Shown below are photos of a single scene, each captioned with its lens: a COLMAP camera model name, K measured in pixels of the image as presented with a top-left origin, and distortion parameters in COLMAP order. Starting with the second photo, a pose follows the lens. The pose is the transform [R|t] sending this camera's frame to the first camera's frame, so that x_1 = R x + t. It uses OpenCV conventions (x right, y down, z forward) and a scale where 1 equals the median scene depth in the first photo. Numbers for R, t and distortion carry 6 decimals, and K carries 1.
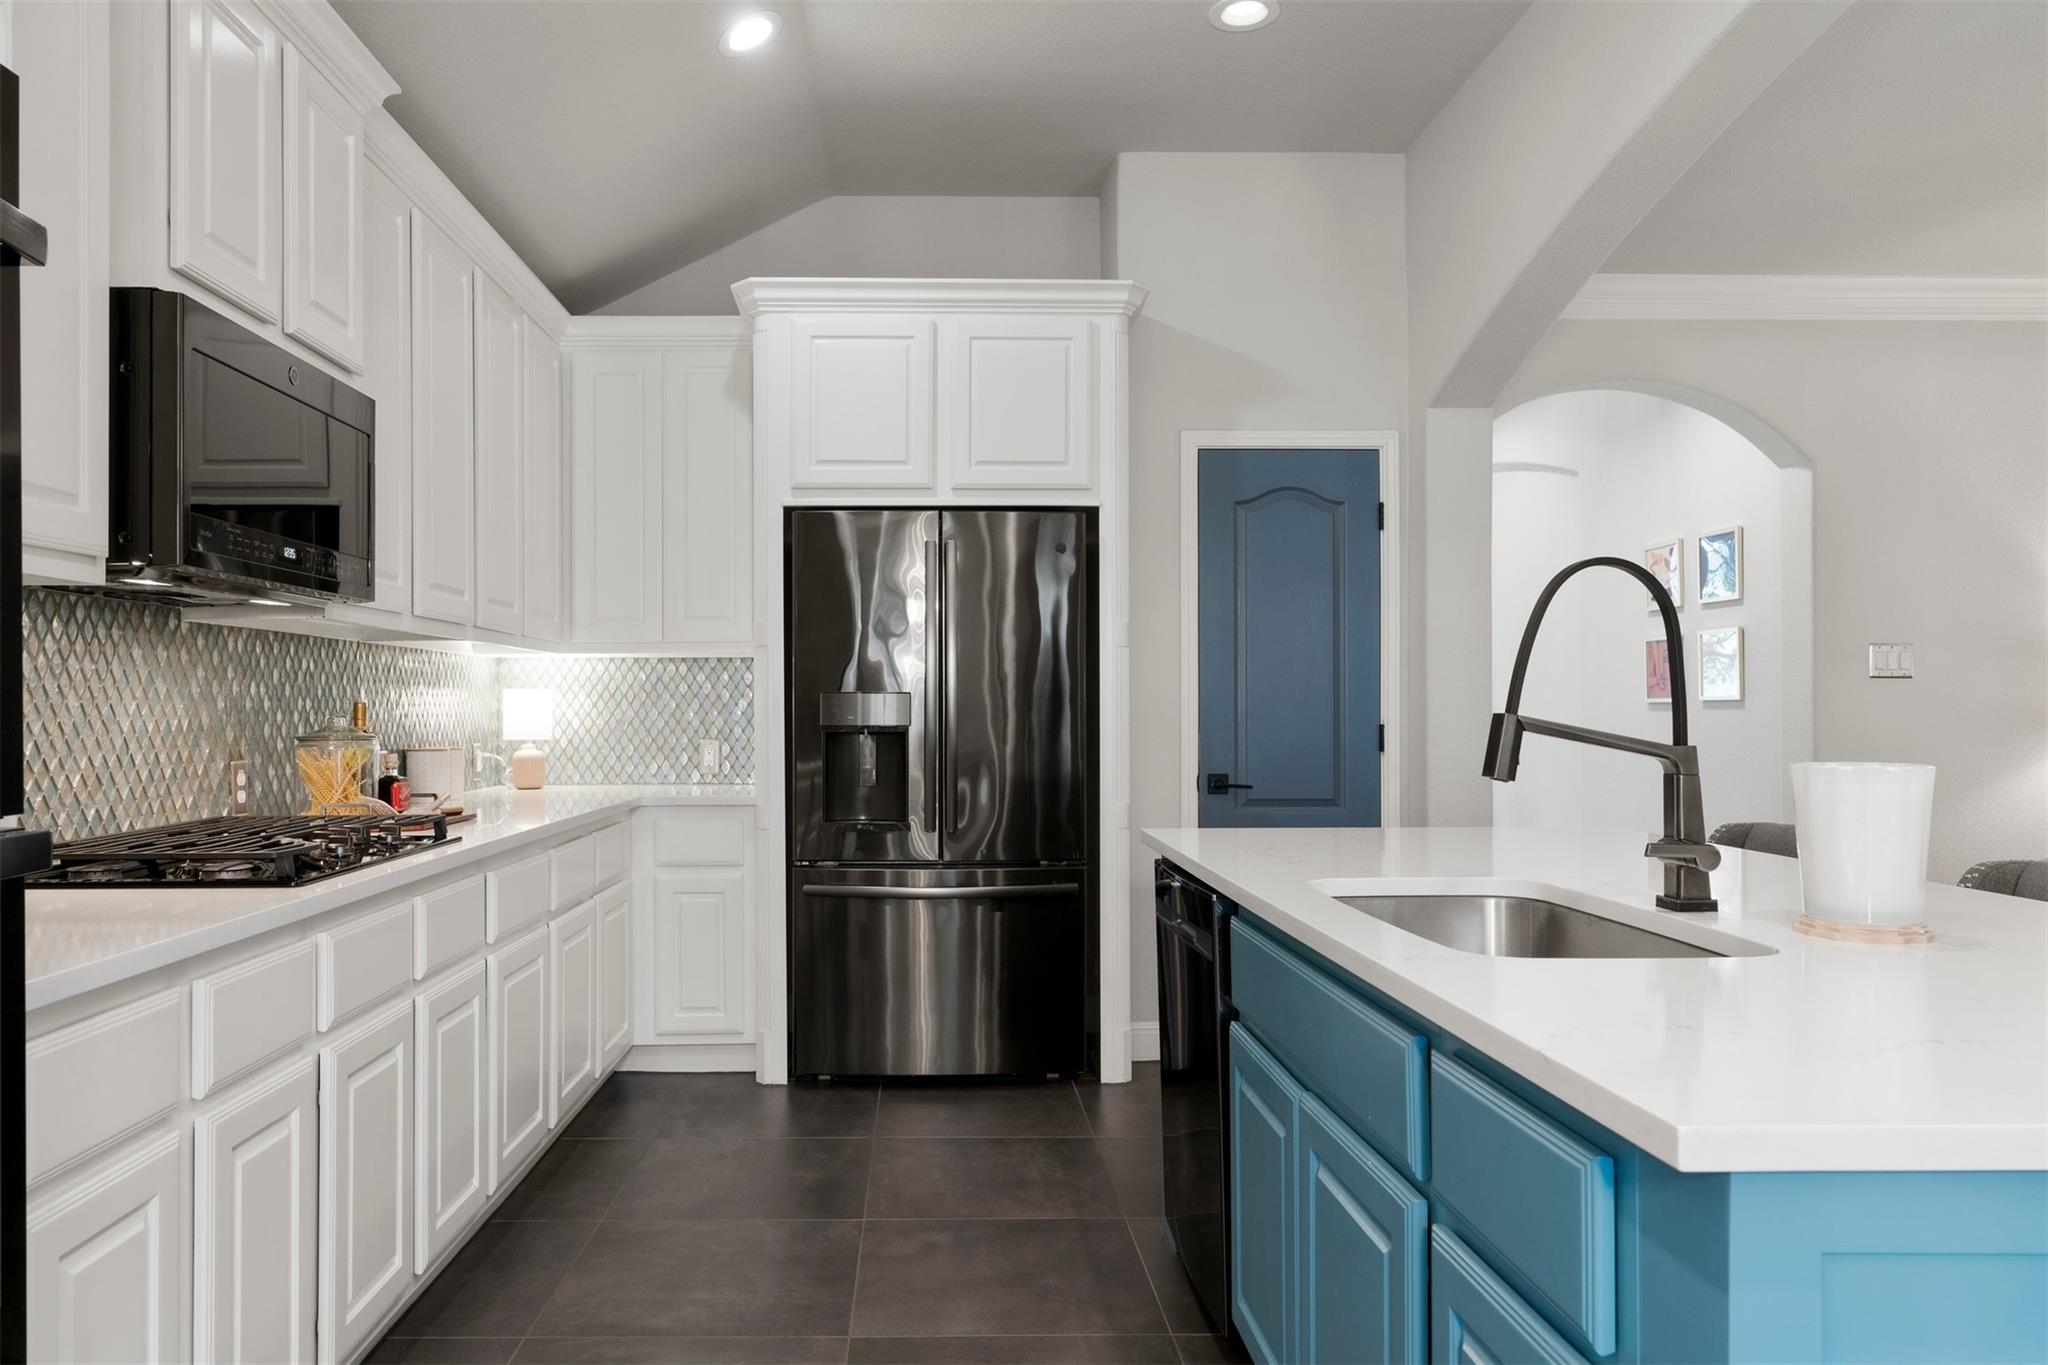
lens RADIAL K [[1404.9, 0, 971.0], [0, 1404.9, 687.9], [0, 0, 1]] dist [-0.025346, 0.001432]
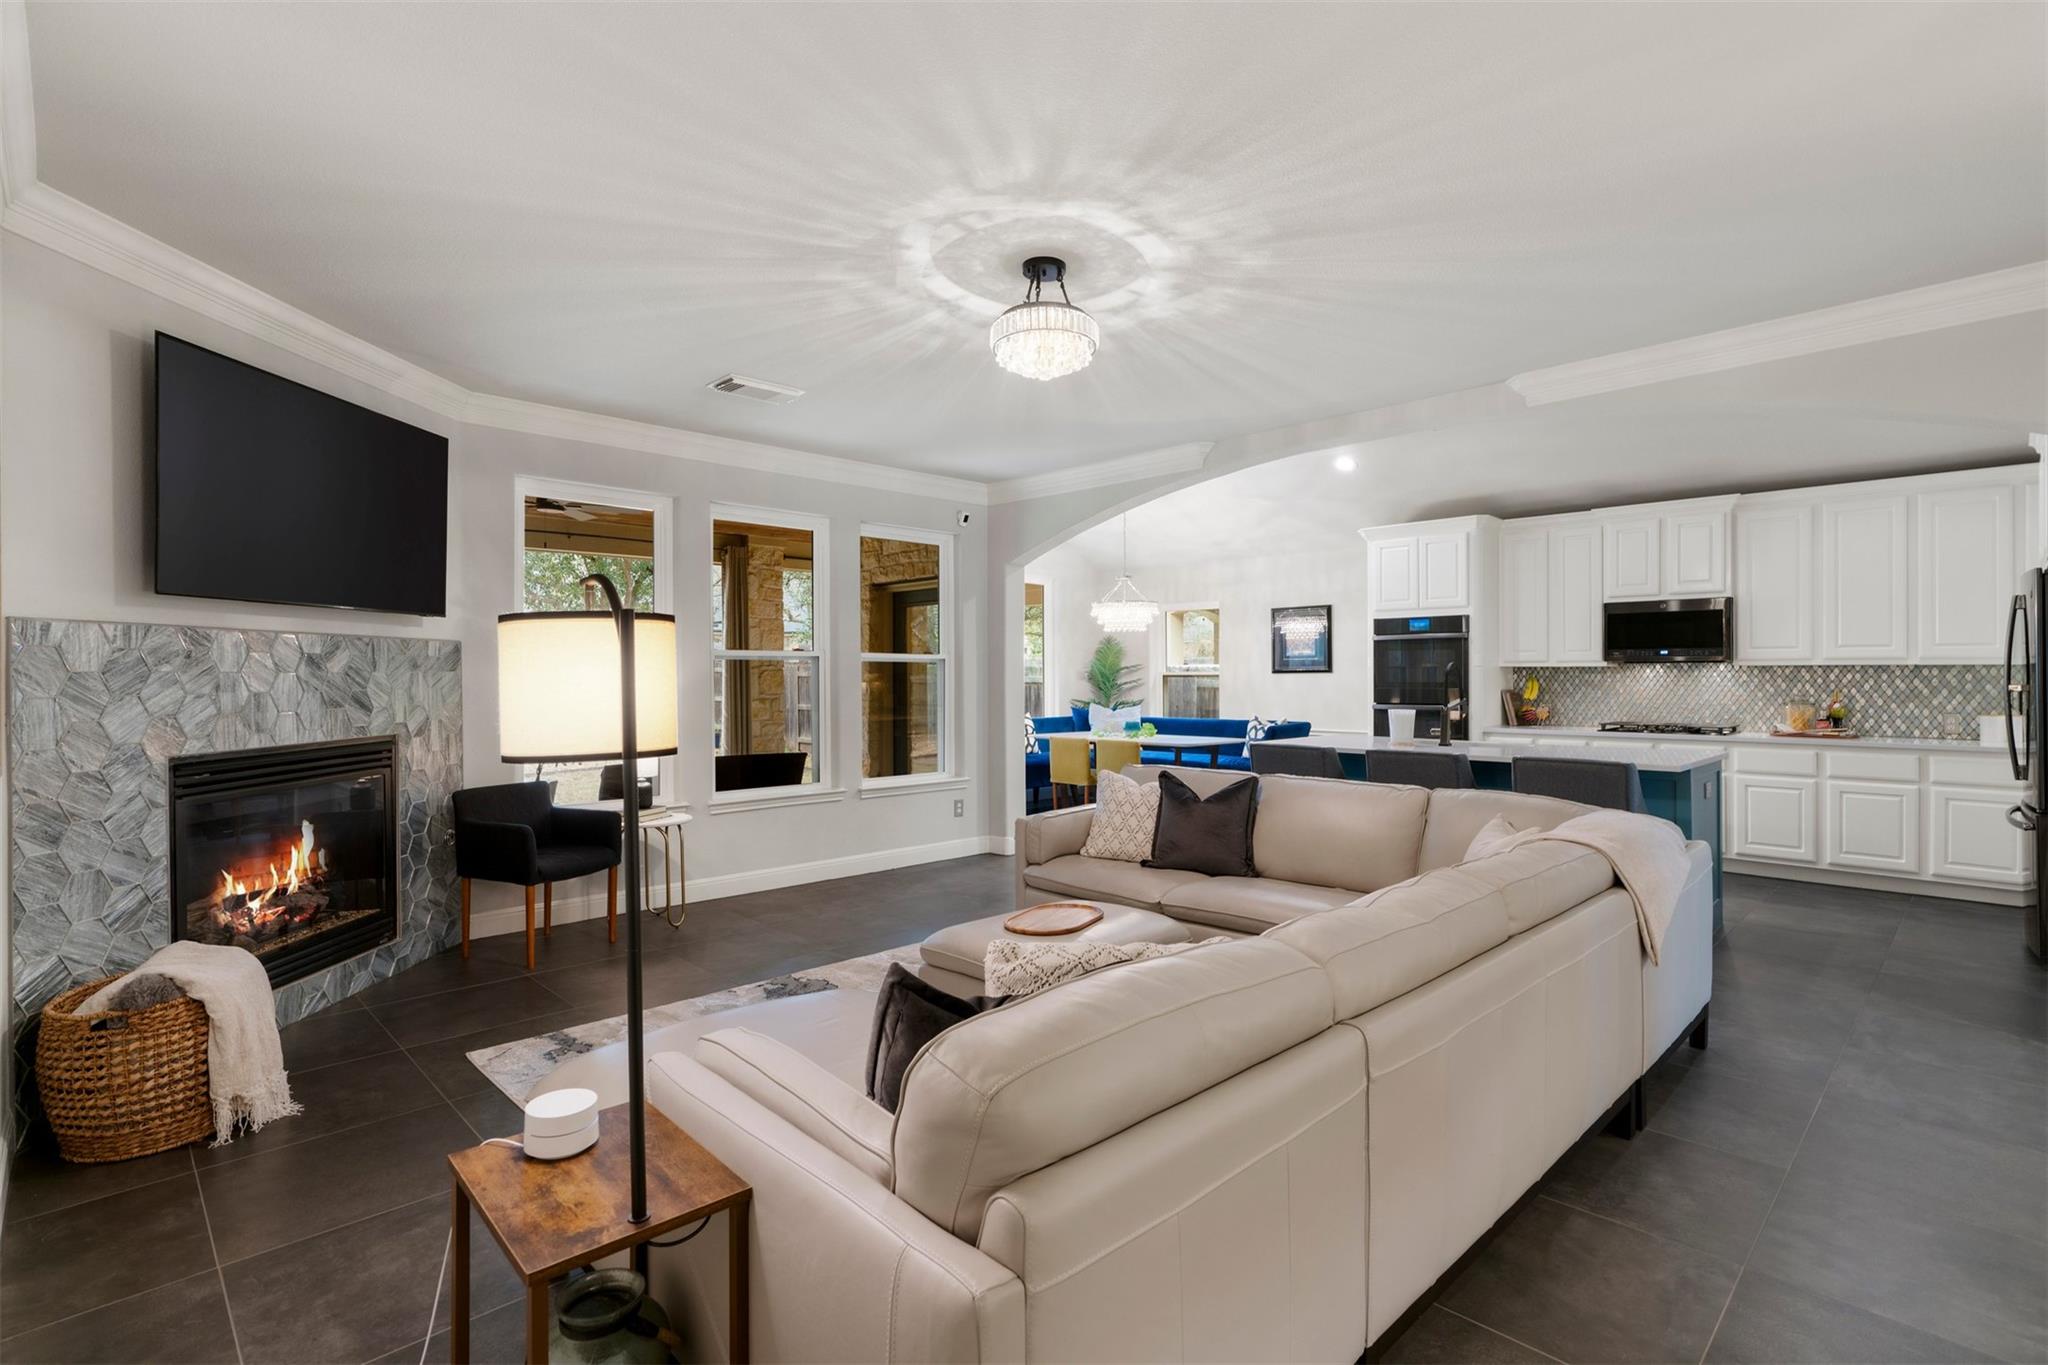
lens RADIAL K [[937.7, 0, 1026.6], [0, 937.7, 674.6], [0, 0, 1]] dist [-0.019302, 0.004882]
pose [[-0.733612, 0.006973, -0.679533, 2.068473], [0.015368, 0.999862, -0.006331, -0.037019], [0.679395, -0.015087, -0.733618, 1.364635]]
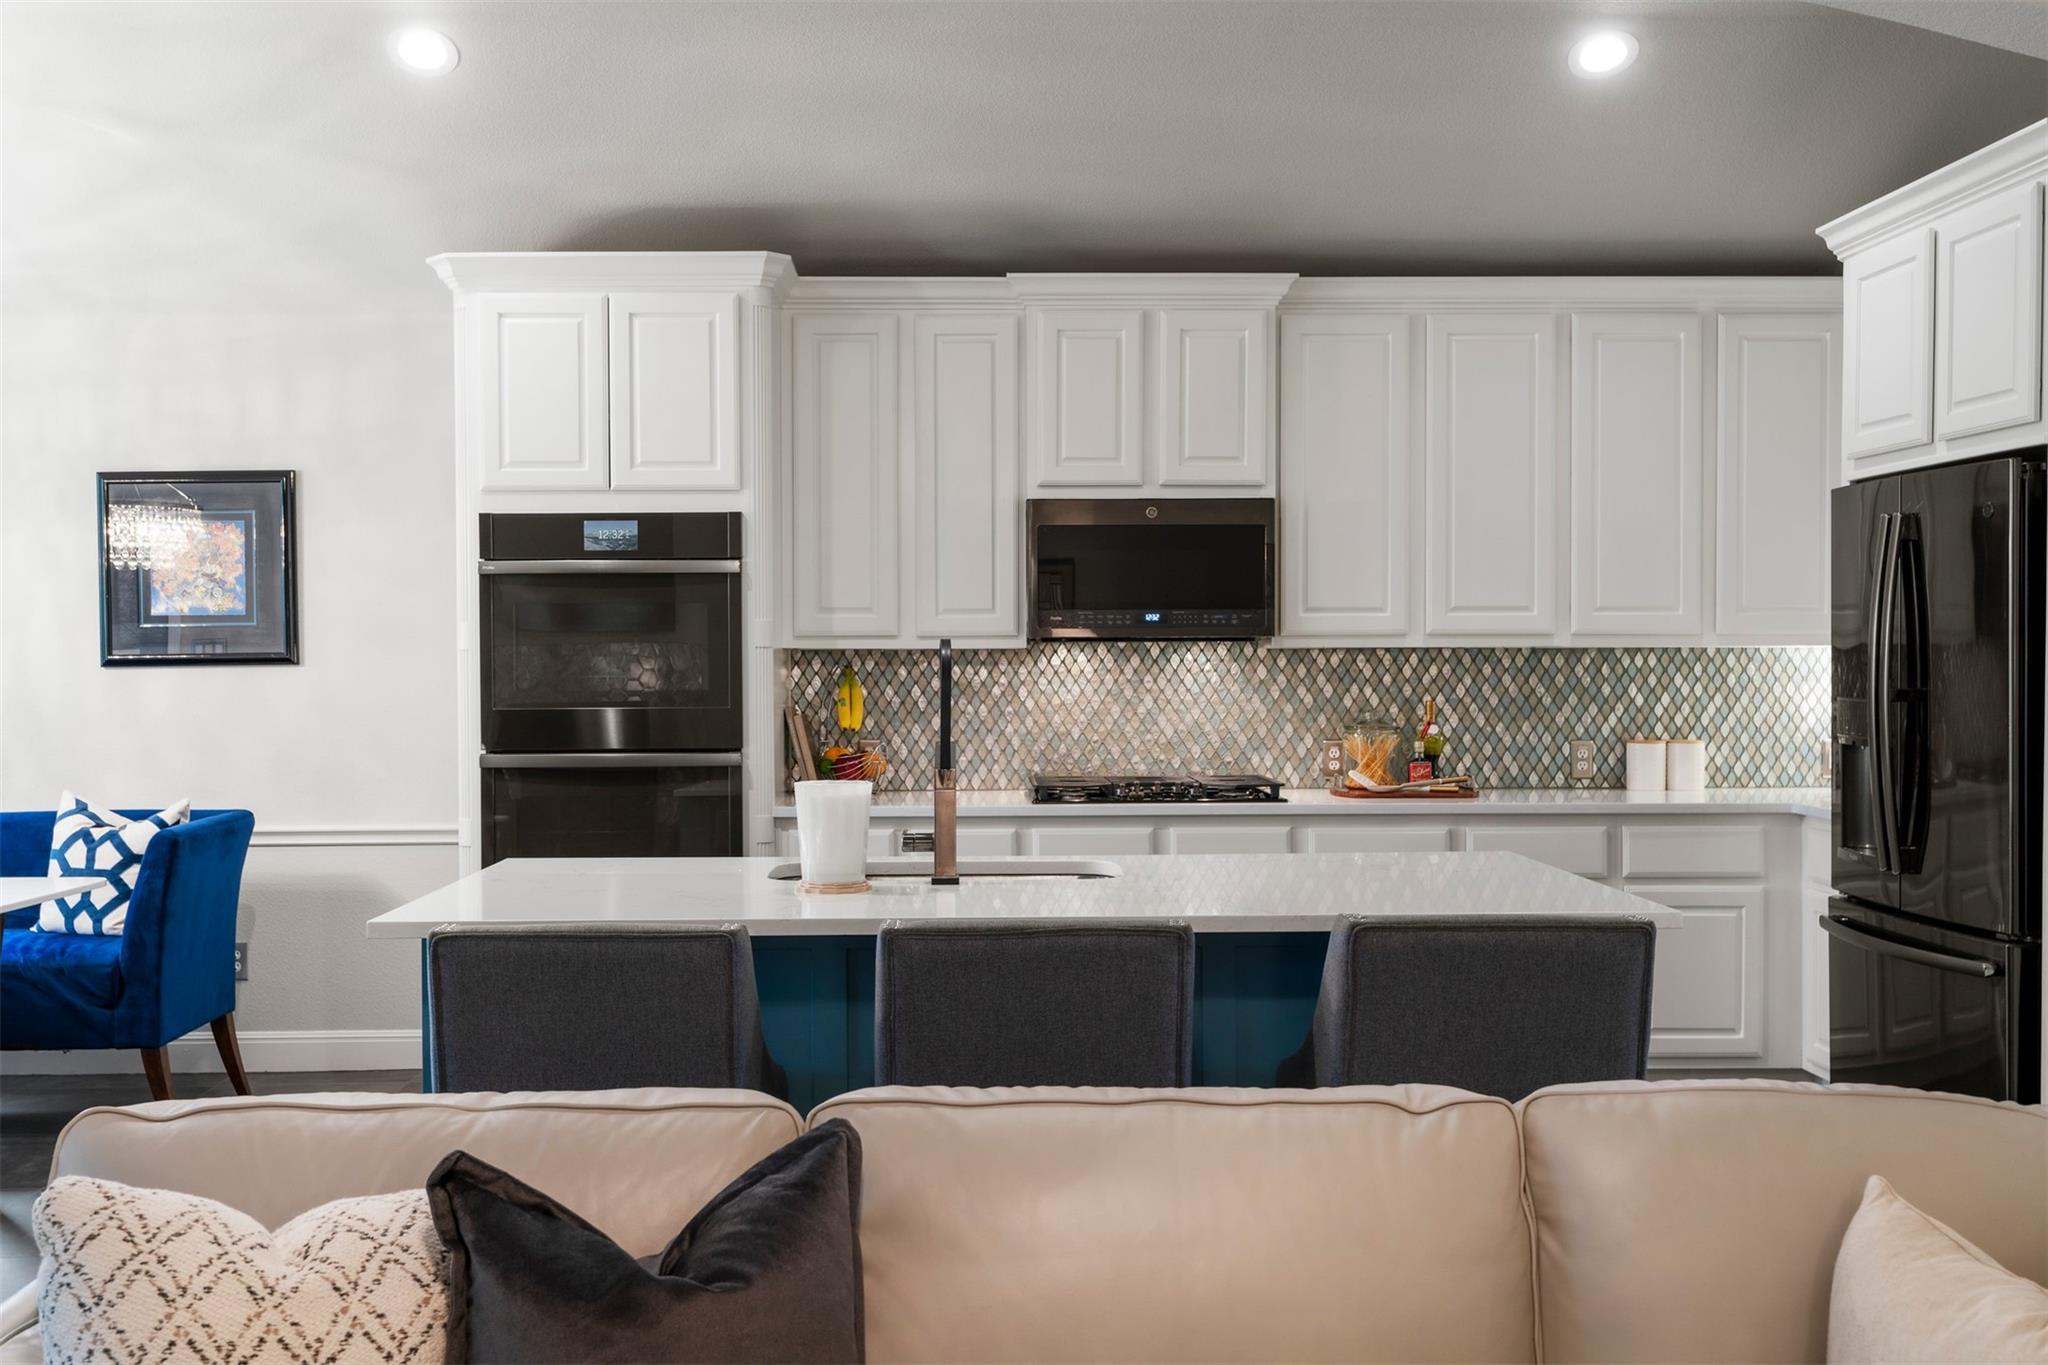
lens RADIAL K [[2031.3, 0, 969.9], [0, 2031.3, 685.5], [0, 0, 1]] dist [0.020047, 0.000000]
pose [[-0.022204, 0.019708, -0.999559, 1.607417], [0.018698, 0.999639, 0.019294, -0.053041], [0.999579, -0.018262, -0.022564, 0.673284]]
